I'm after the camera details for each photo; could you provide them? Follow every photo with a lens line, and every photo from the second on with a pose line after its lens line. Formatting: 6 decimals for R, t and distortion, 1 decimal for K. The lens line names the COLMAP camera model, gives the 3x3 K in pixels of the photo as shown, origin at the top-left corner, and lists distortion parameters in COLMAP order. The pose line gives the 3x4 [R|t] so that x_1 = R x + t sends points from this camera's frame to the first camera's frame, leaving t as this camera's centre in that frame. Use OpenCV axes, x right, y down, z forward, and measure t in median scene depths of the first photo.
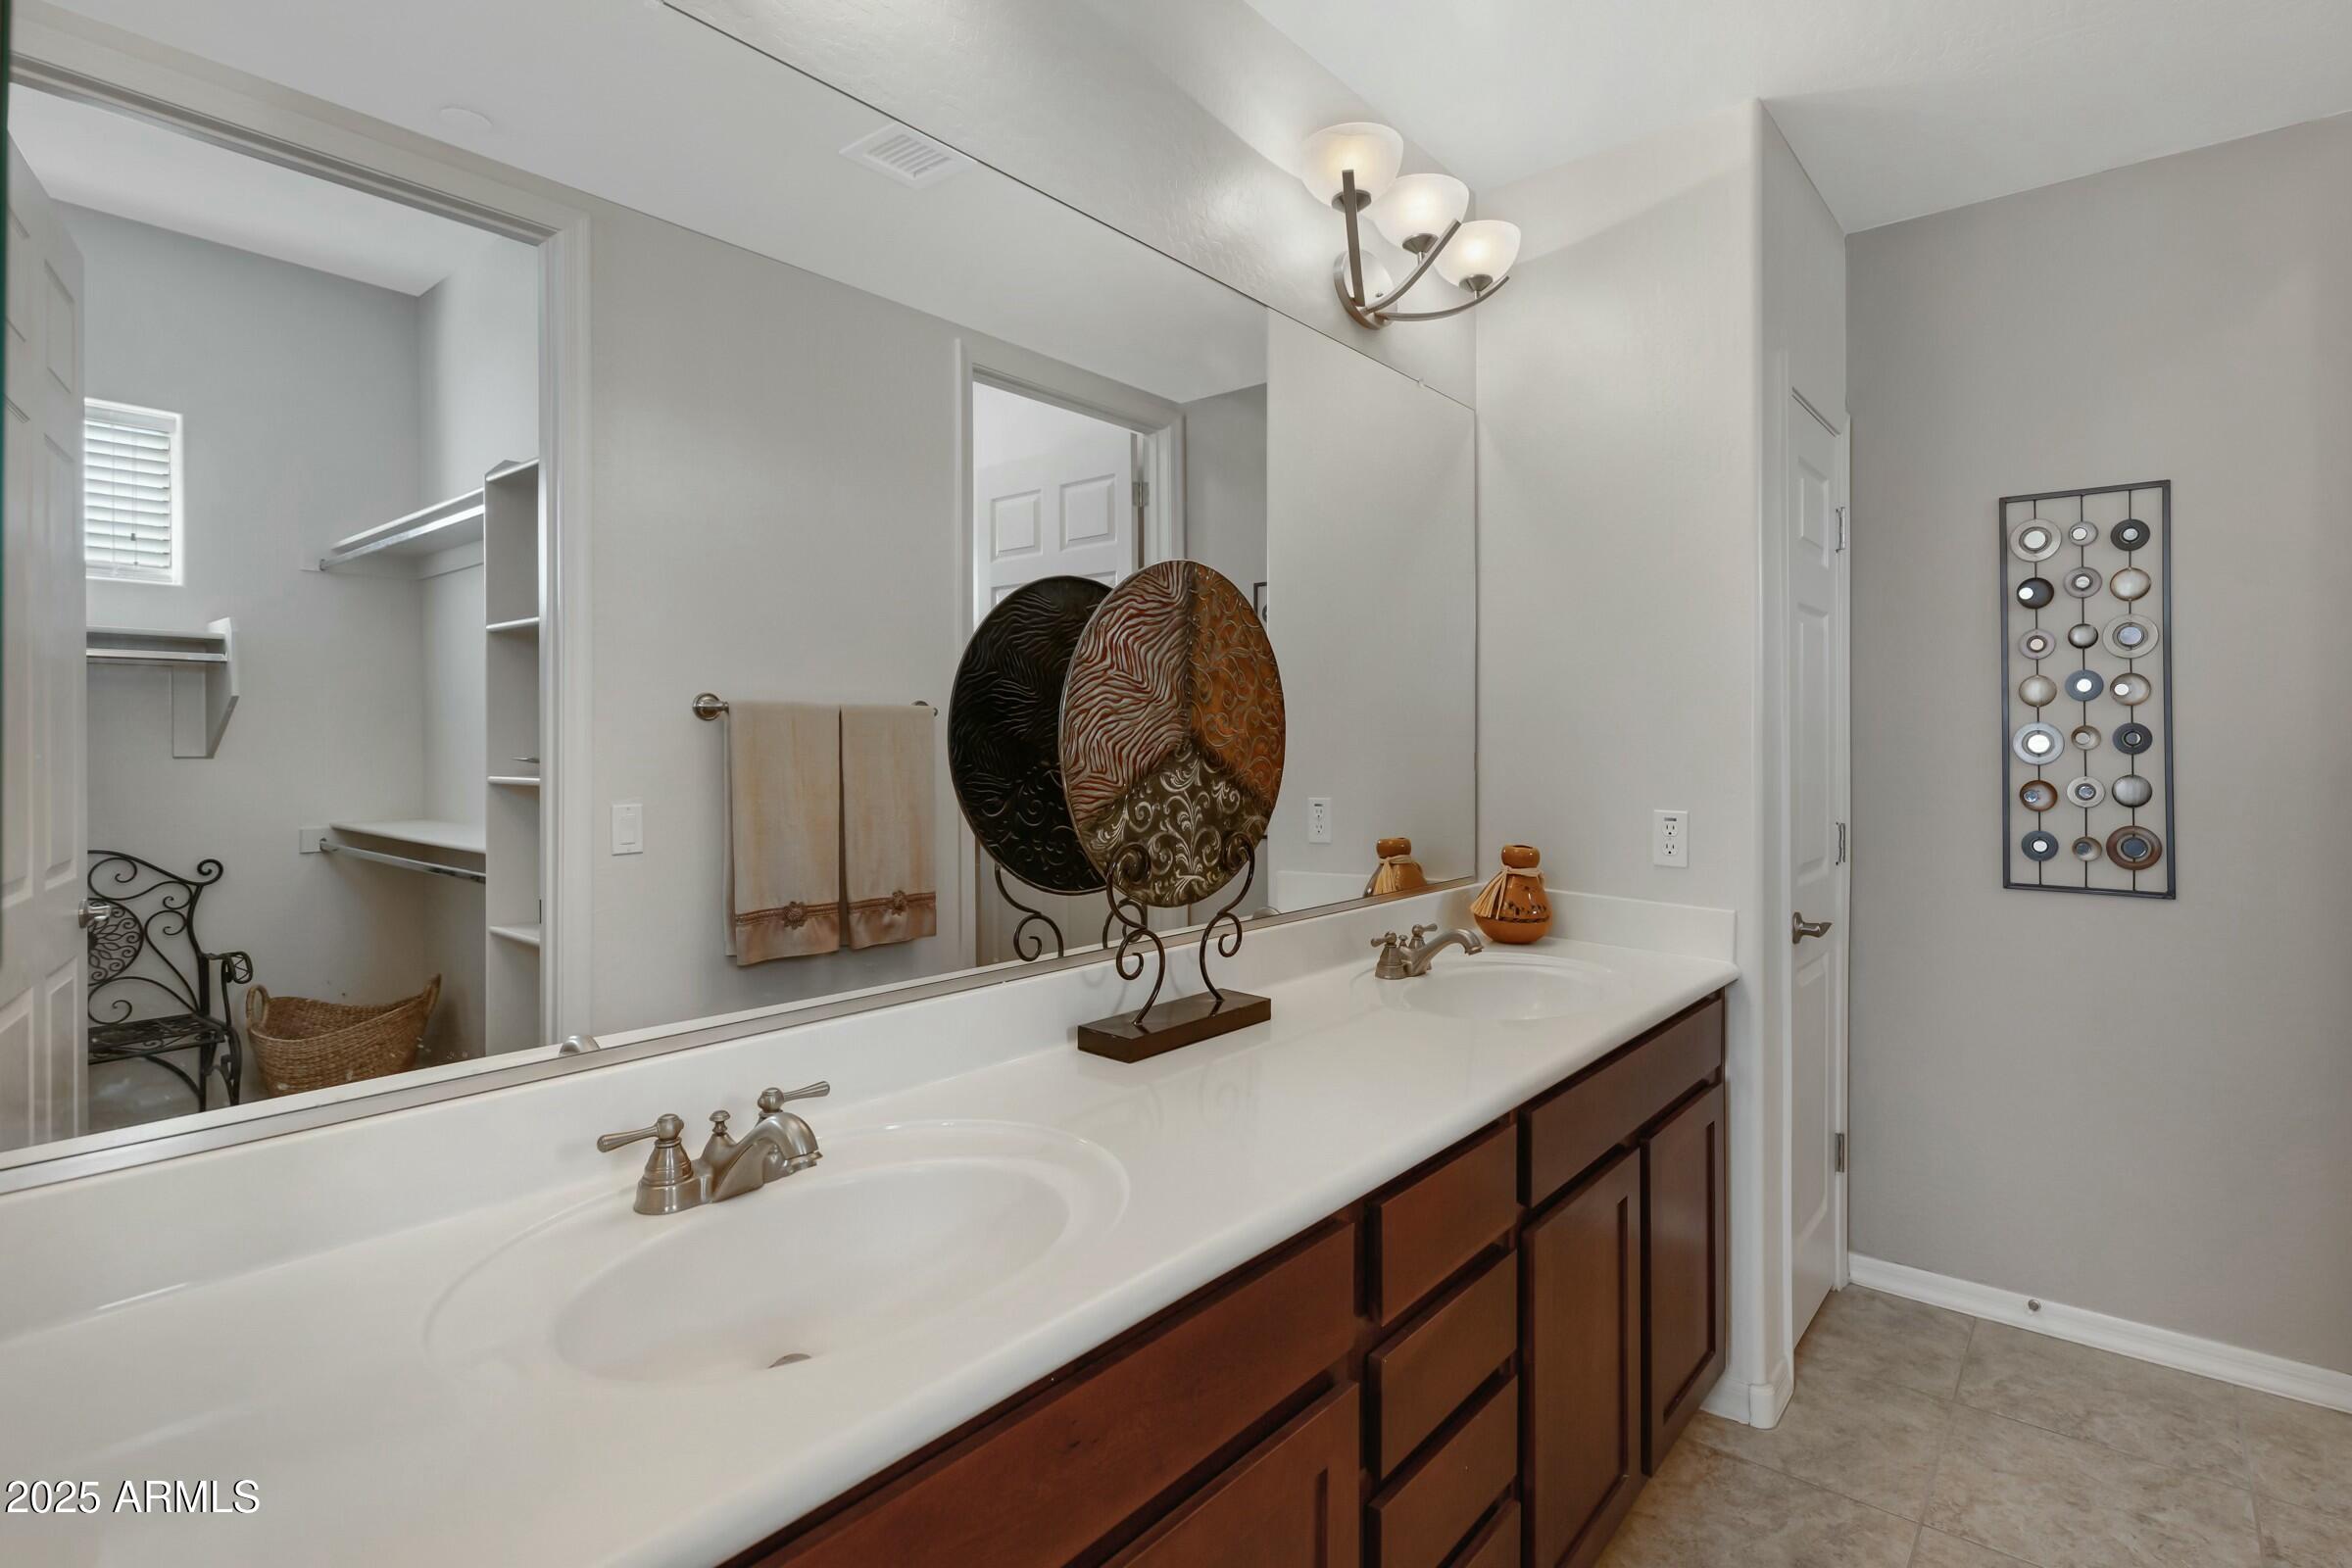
lens RADIAL K [[1225.8, 0, 1182.0], [0, 1225.8, 766.1], [0, 0, 1]] dist [-0.002289, -0.000089]
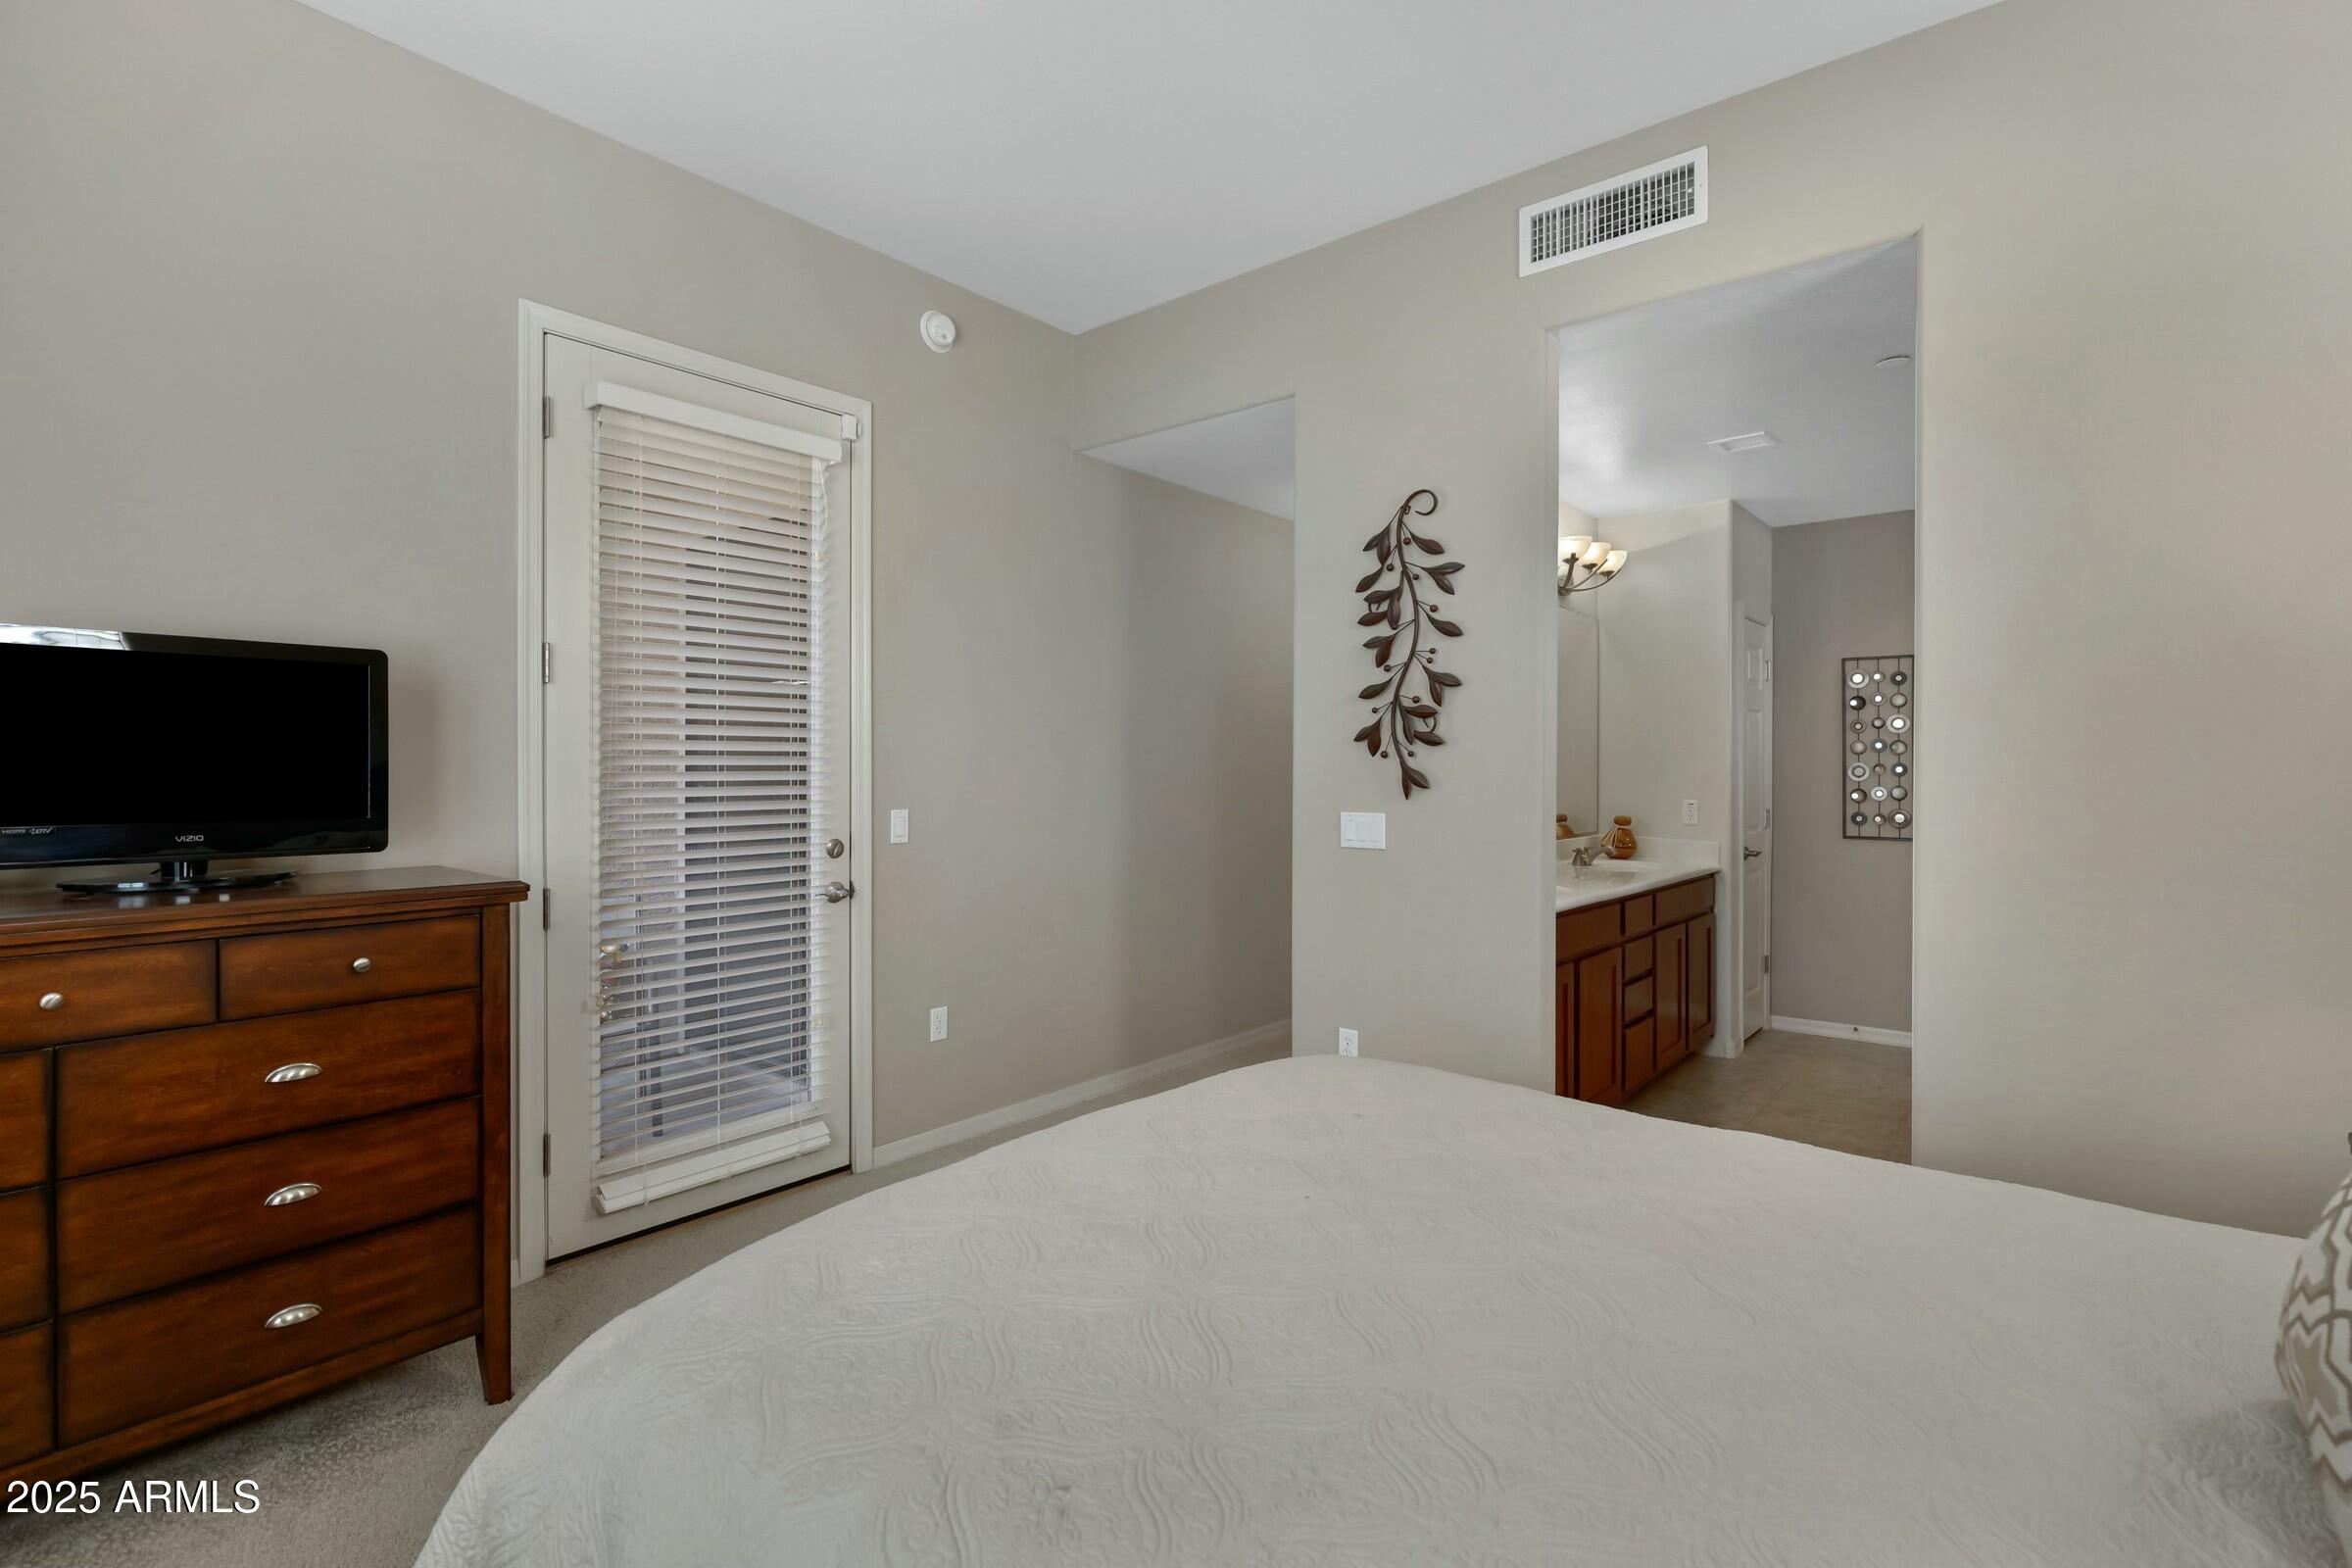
lens RADIAL K [[1083.7, 0, 1168.9], [0, 1083.7, 783.7], [0, 0, 1]] dist [-0.002755, -0.000934]
pose [[0.999522, 0.004107, -0.030629, -0.479666], [-0.004120, 0.999991, -0.000371, 0.008787], [0.030627, 0.000497, 0.999531, -0.984810]]
